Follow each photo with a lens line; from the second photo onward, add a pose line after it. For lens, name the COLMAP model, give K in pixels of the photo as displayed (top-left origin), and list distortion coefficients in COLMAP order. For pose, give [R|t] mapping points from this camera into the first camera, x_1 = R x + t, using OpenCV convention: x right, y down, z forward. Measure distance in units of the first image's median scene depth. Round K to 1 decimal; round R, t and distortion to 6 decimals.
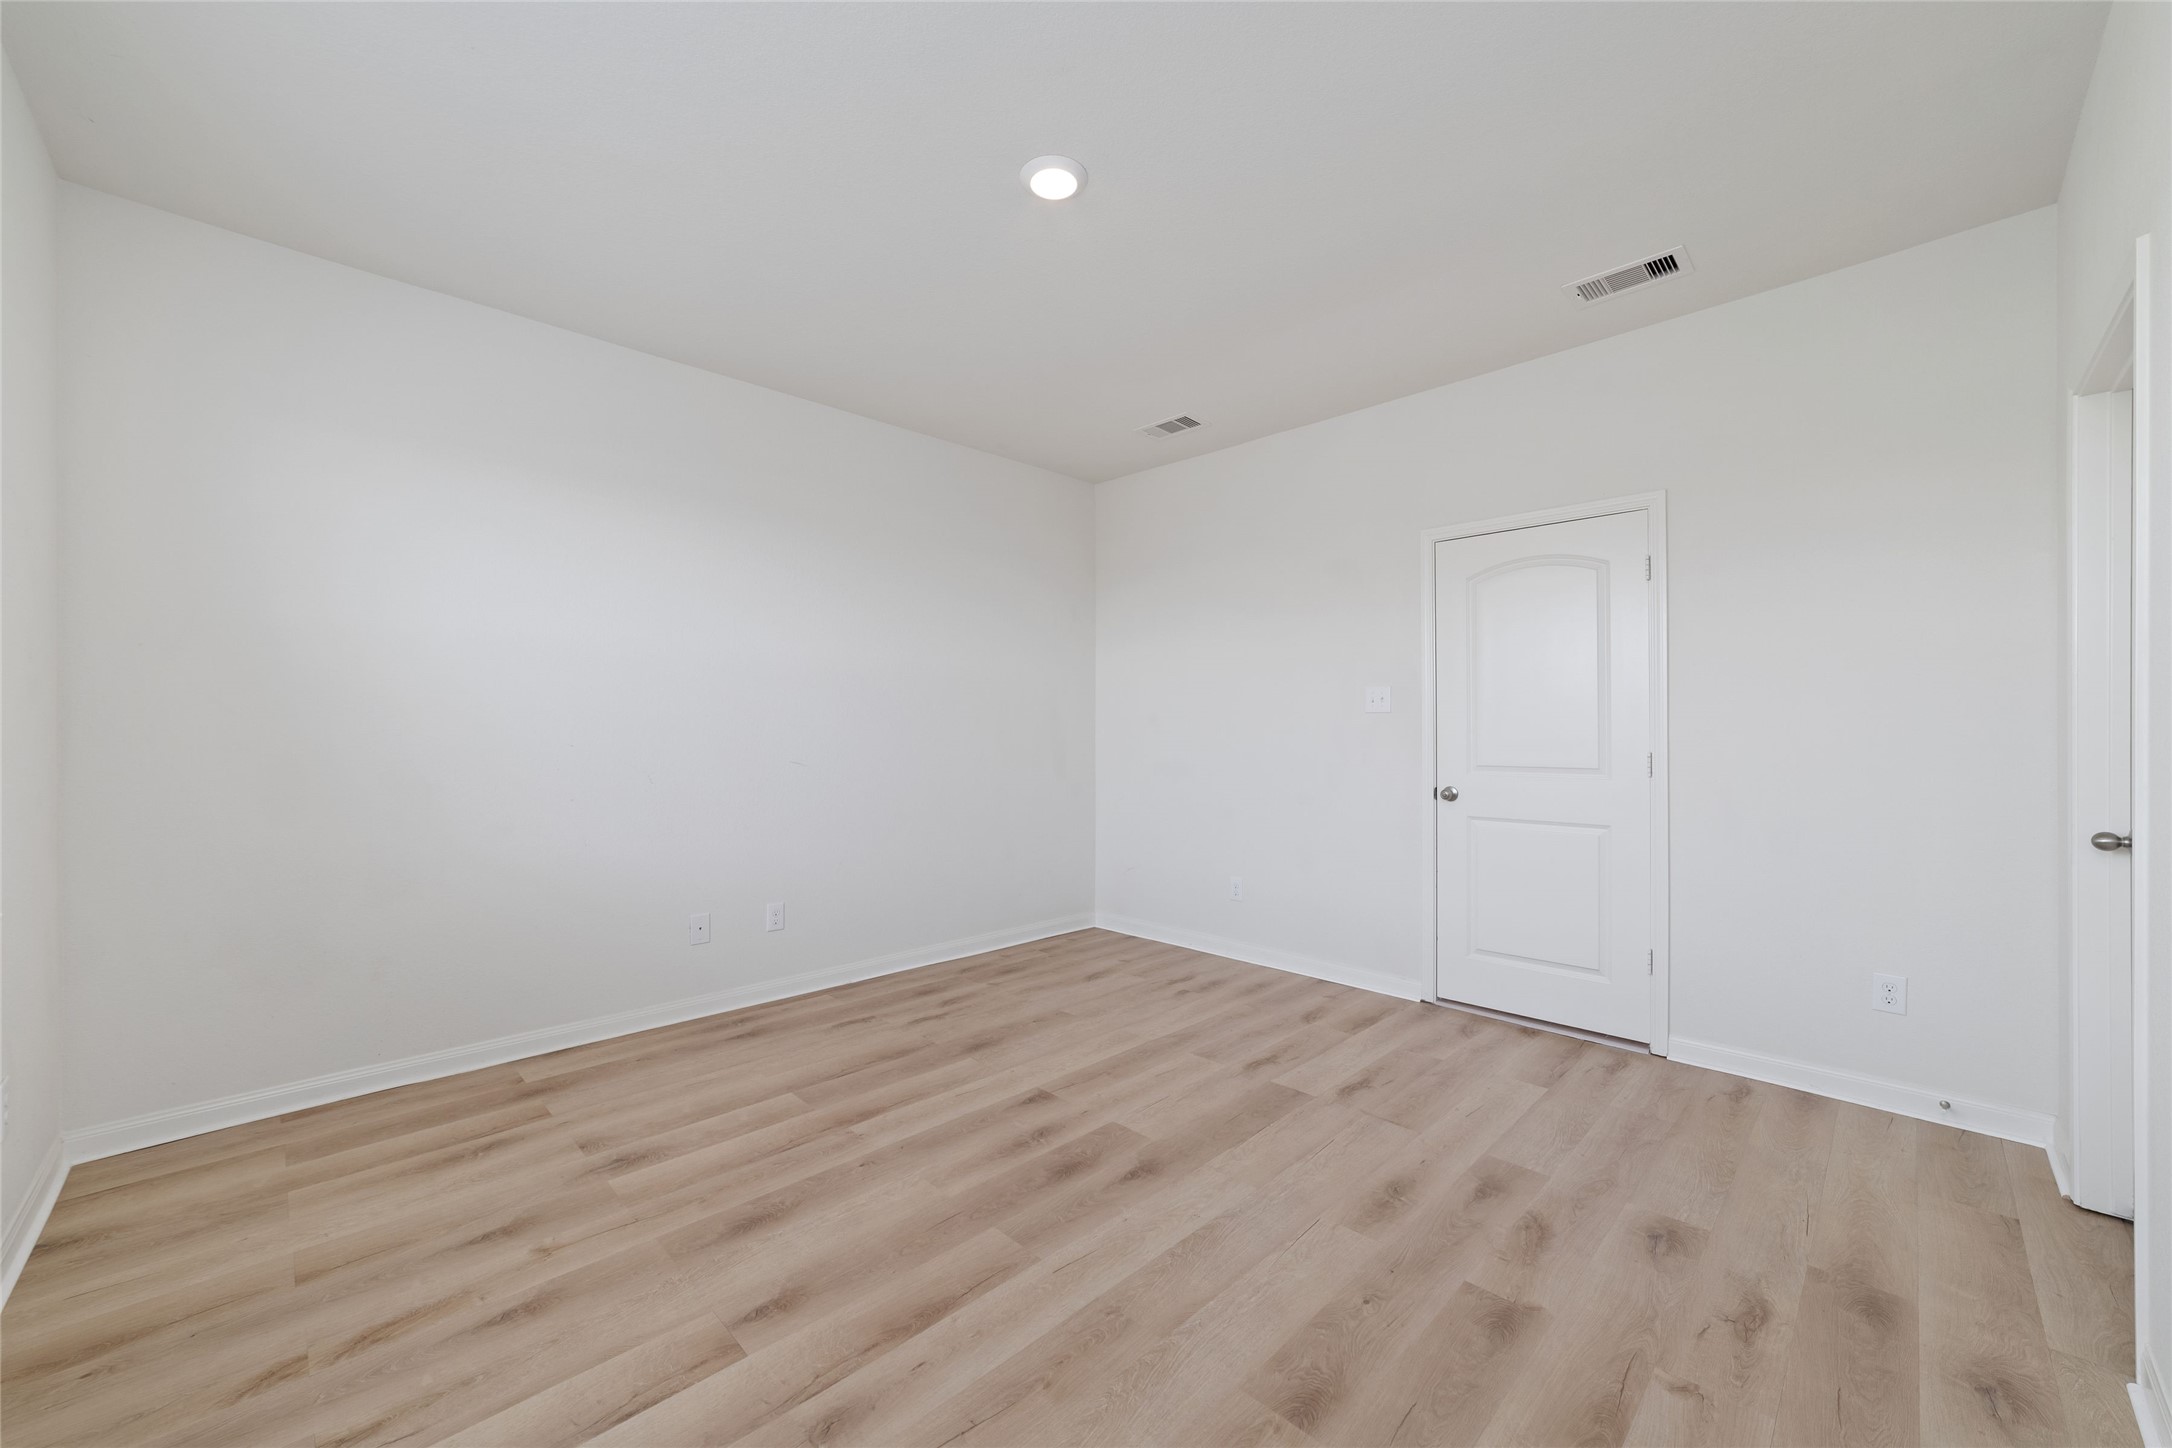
lens RADIAL K [[828.2, 0, 1086.1], [0, 828.2, 725.6], [0, 0, 1]] dist [0.000247, -0.000002]
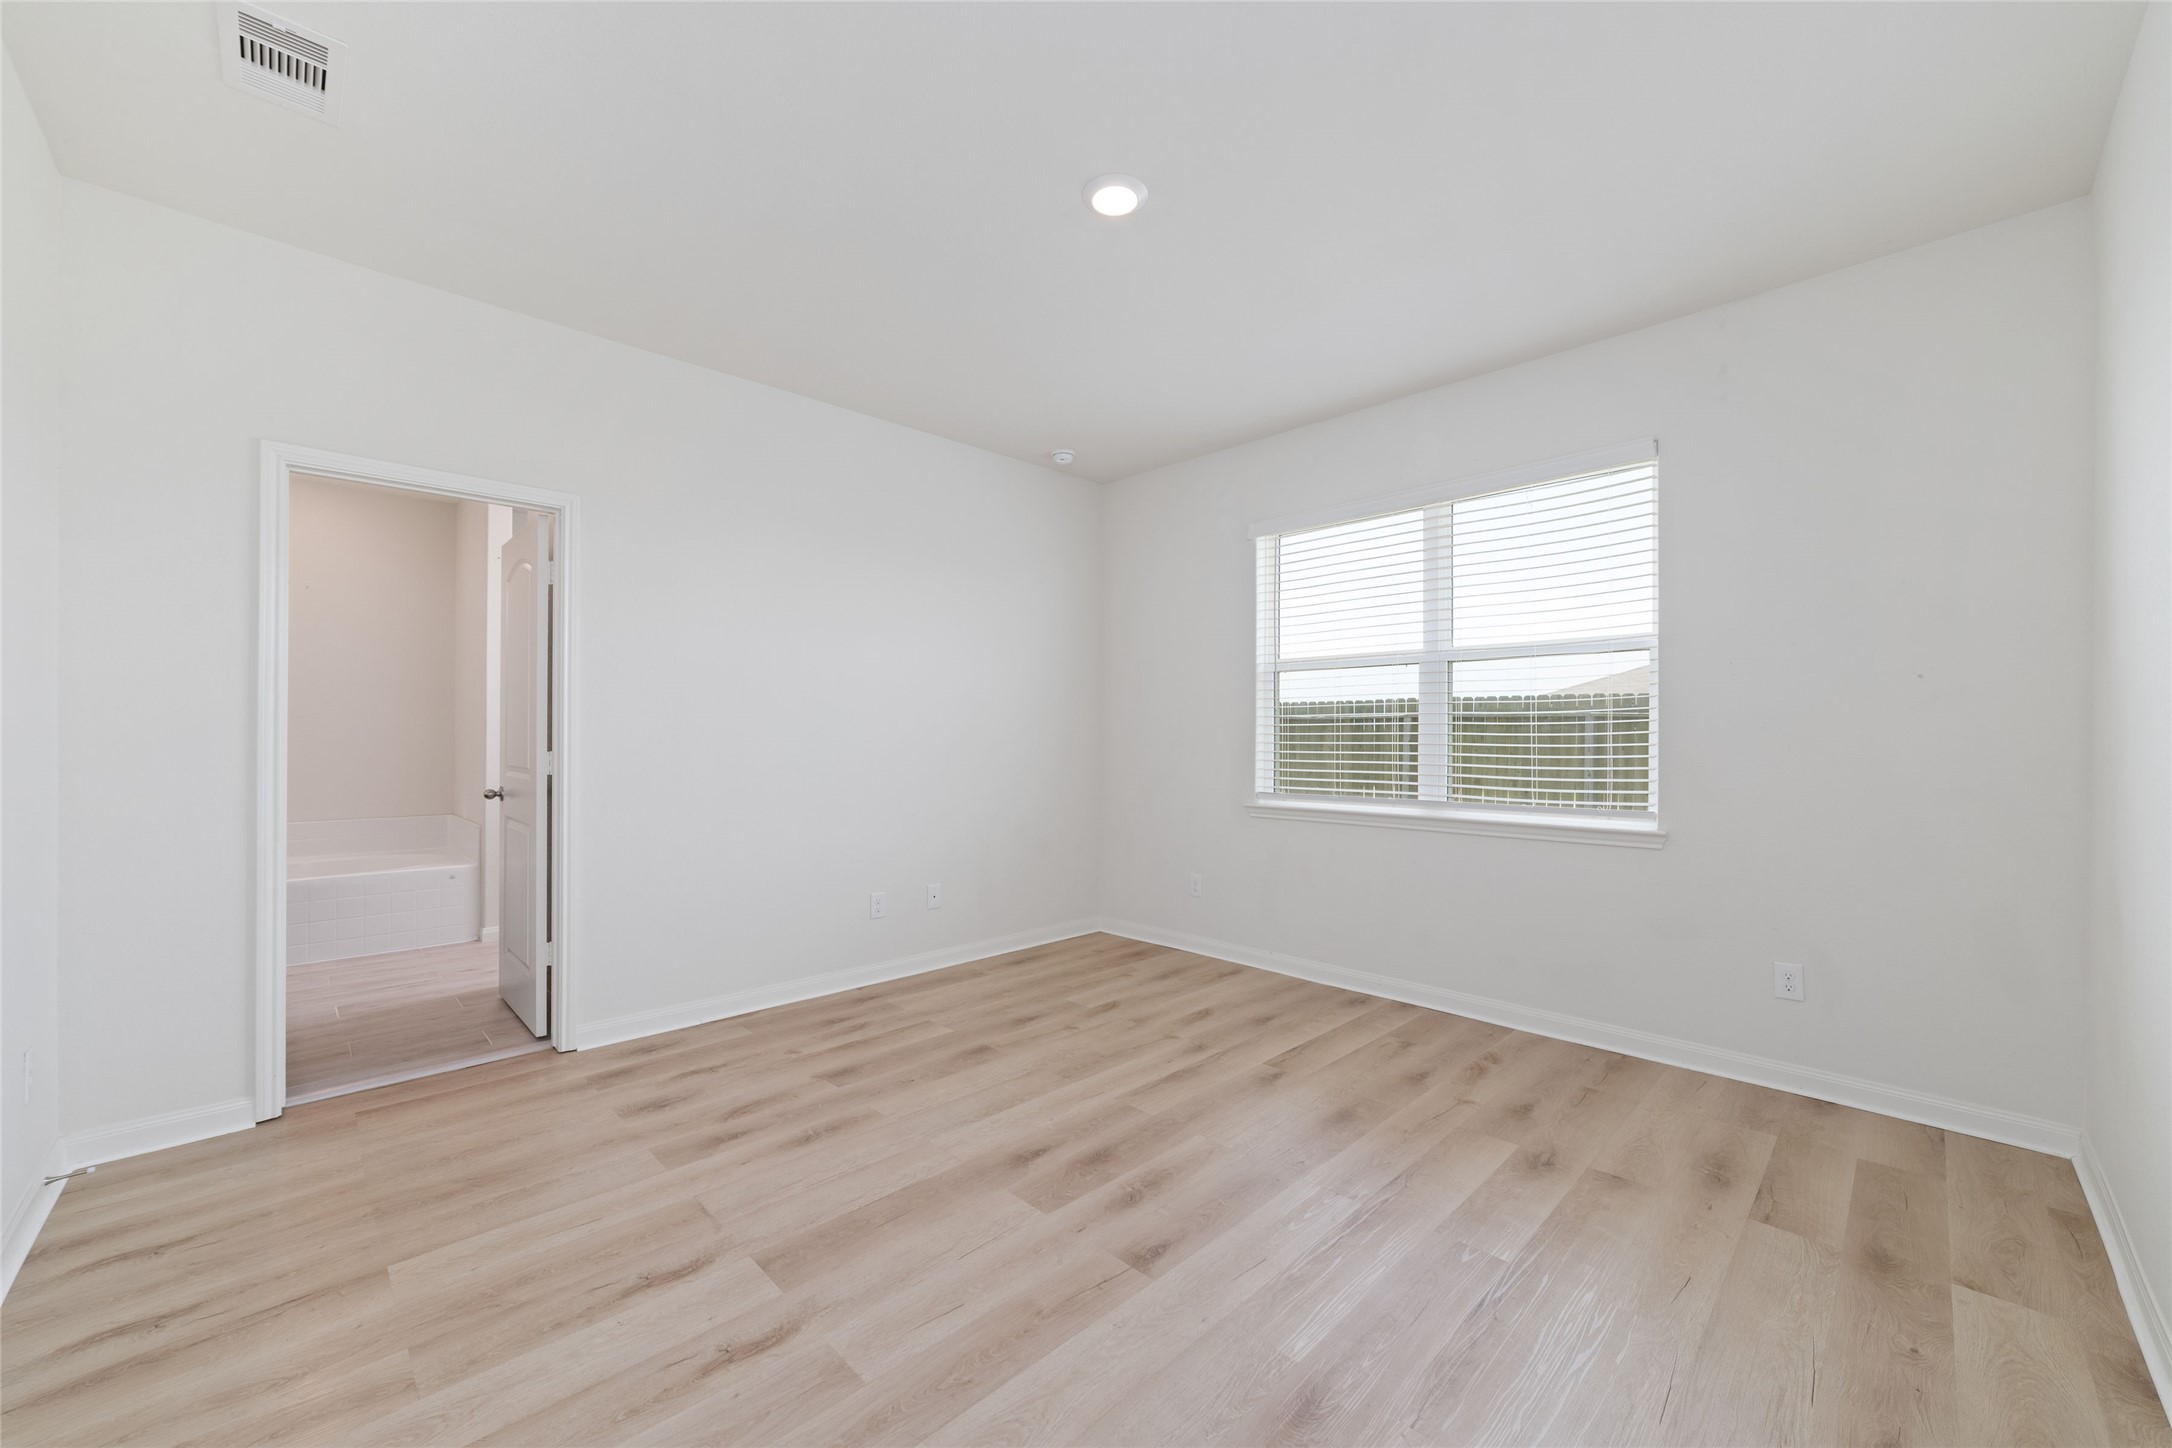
lens RADIAL K [[828.2, 0, 1083.1], [0, 828.2, 730.7], [0, 0, 1]] dist [0.000247, -0.000002]
pose [[-0.999952, -0.001639, 0.009708, -0.012028], [-0.001741, 0.999943, -0.010524, 0.014877], [-0.009690, -0.010540, -0.999897, 2.123391]]
